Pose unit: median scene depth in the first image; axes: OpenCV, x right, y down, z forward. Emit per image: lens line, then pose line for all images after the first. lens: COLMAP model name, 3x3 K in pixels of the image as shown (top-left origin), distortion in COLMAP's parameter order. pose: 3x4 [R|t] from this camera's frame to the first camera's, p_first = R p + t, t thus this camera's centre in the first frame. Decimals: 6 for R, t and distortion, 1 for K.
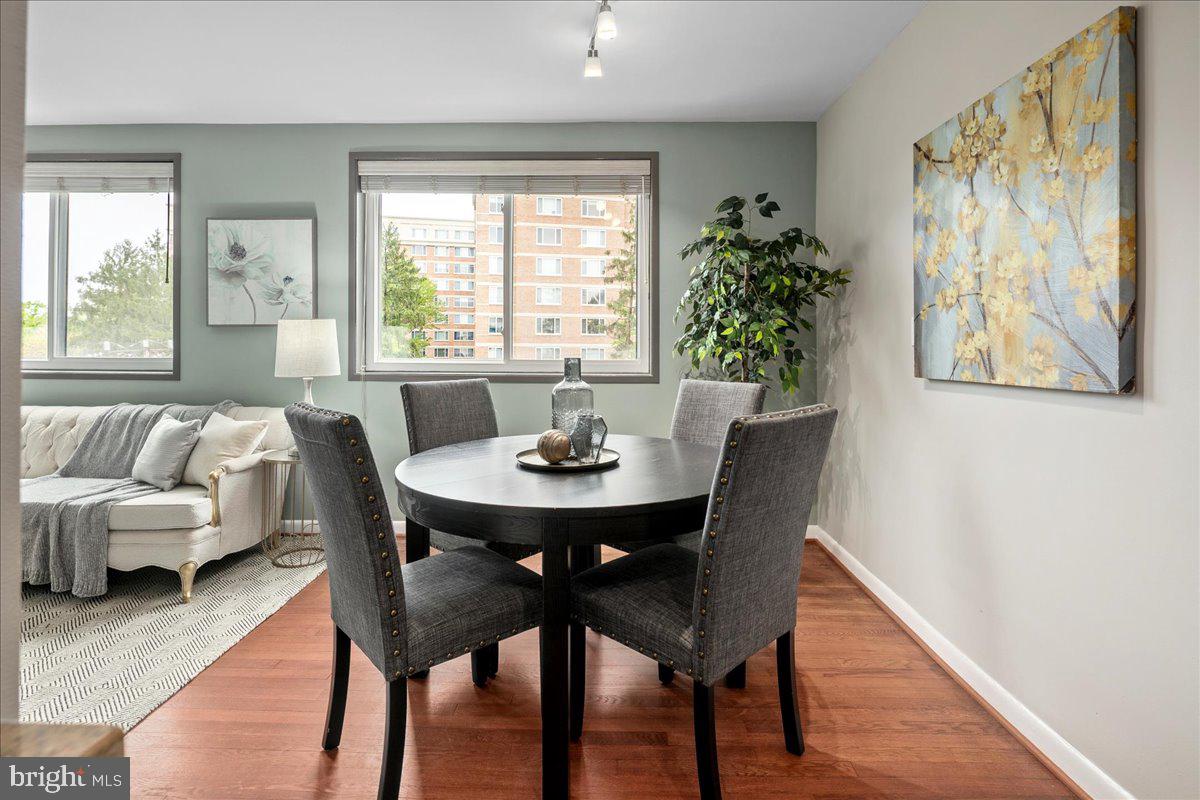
lens RADIAL K [[584.1, 0, 597.6], [0, 584.1, 347.3], [0, 0, 1]] dist [0.000907, -0.000752]
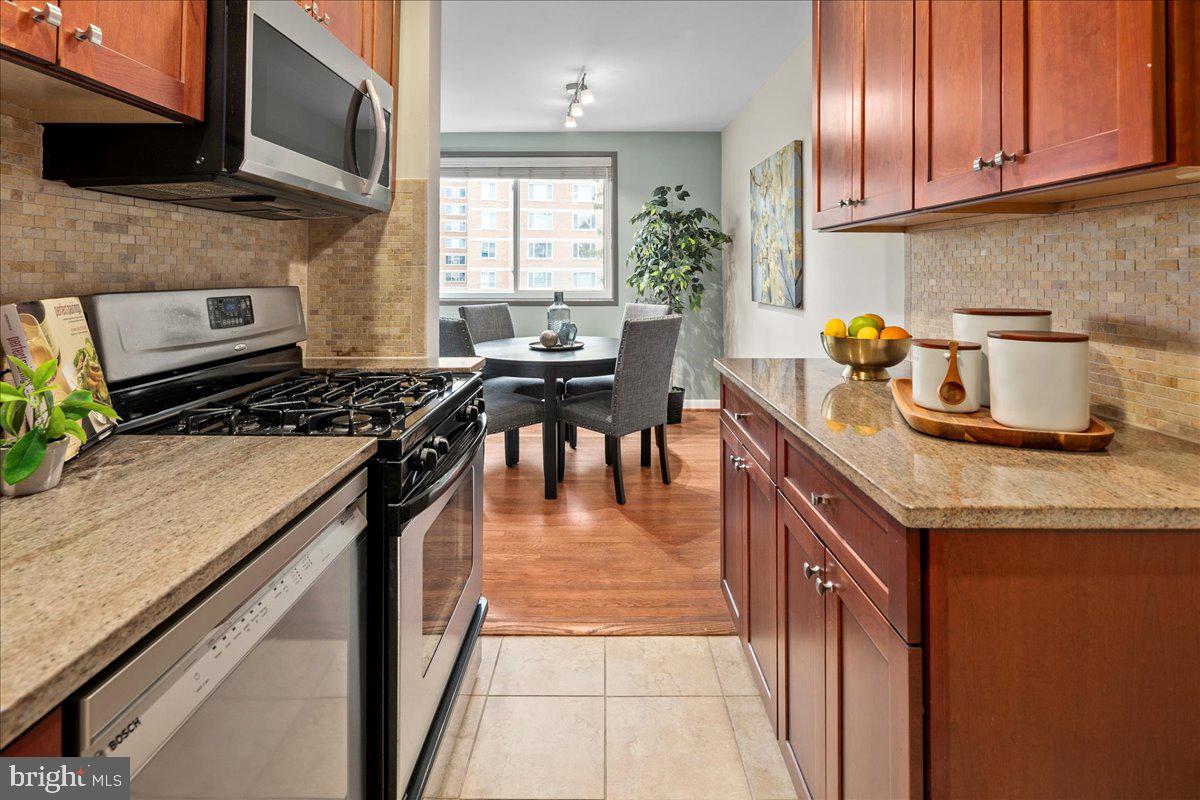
lens RADIAL K [[593.1, 0, 600.9], [0, 593.1, 265.8], [0, 0, 1]] dist [-0.021021, -0.000232]
pose [[0.999820, -0.004418, 0.018438, 0.038189], [0.004555, 0.999962, -0.007432, -0.033552], [-0.018404, 0.007515, 0.999802, -0.592331]]
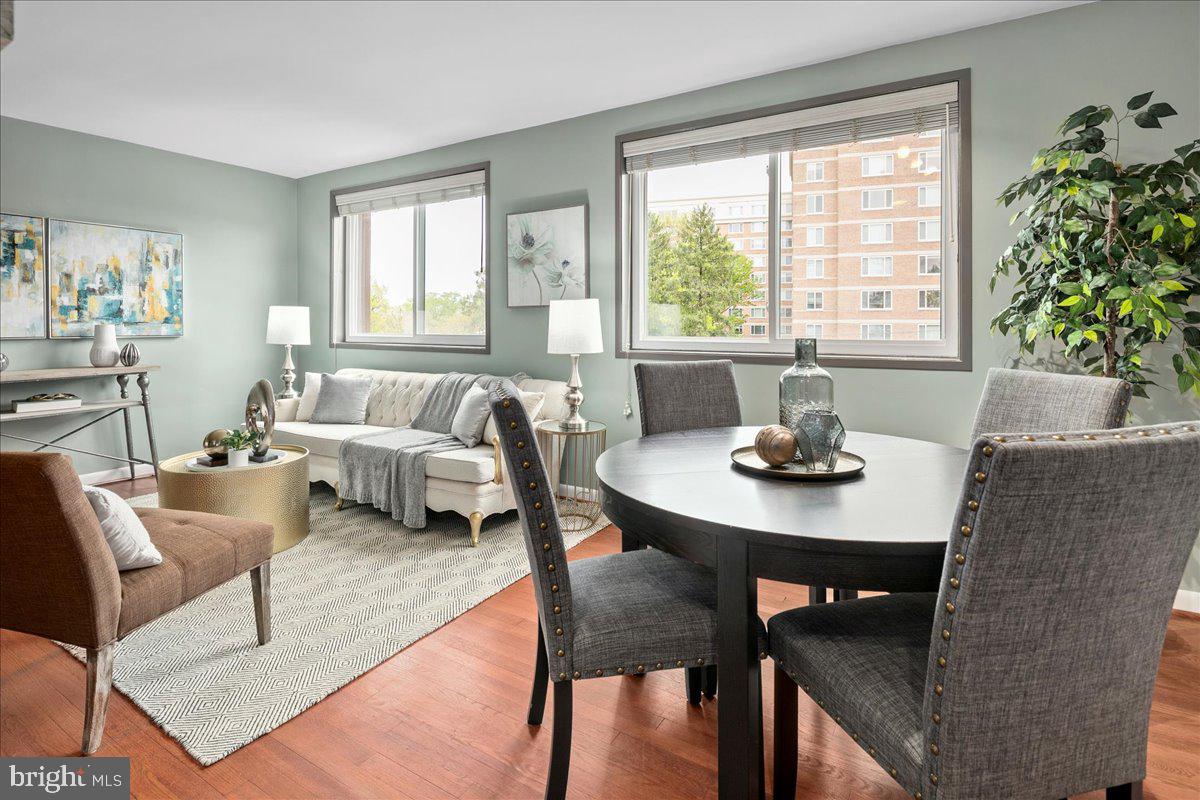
lens RADIAL K [[590.5, 0, 598.1], [0, 590.5, 327.9], [0, 0, 1]] dist [0.000758, -0.001297]
pose [[0.862864, -0.001955, -0.505433, 0.084453], [0.004833, 0.999979, 0.004384, -0.000943], [0.505414, -0.006225, 0.862855, 0.097304]]
